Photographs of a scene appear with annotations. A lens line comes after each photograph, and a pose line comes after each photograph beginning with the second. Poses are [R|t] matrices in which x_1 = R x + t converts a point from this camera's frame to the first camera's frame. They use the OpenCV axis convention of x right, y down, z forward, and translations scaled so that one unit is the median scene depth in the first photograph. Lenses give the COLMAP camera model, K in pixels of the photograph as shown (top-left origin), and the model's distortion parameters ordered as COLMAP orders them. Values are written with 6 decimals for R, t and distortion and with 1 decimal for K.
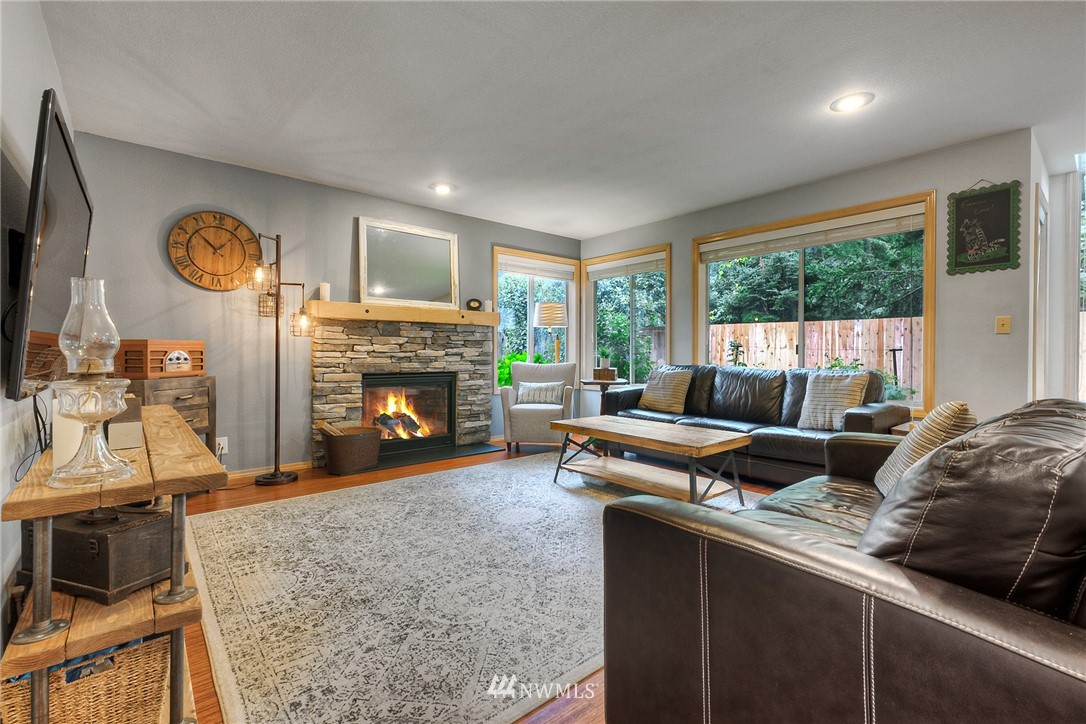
lens RADIAL K [[479.6, 0, 542.6], [0, 479.6, 354.7], [0, 0, 1]] dist [0.006645, -0.000892]
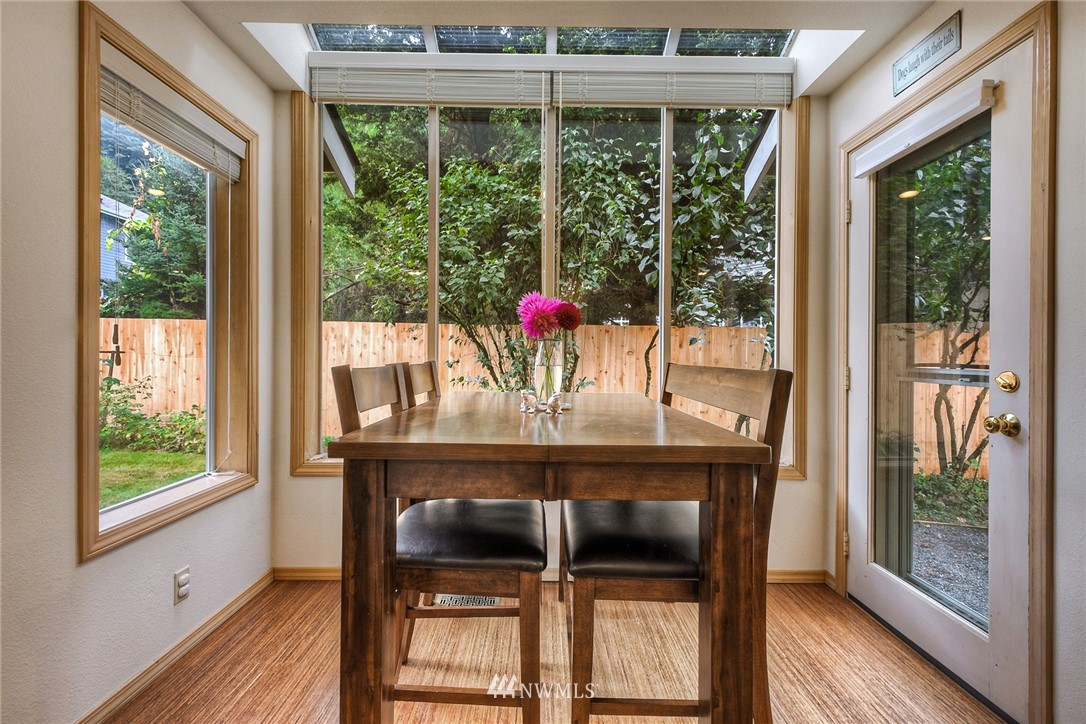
lens RADIAL K [[479.6, 0, 547.1], [0, 479.6, 355.6], [0, 0, 1]] dist [0.006645, -0.000892]
pose [[0.636709, -0.001762, 0.771102, 0.707863], [0.000652, 0.999998, 0.001747, -0.035233], [-0.771104, -0.000610, 0.636709, 0.308734]]
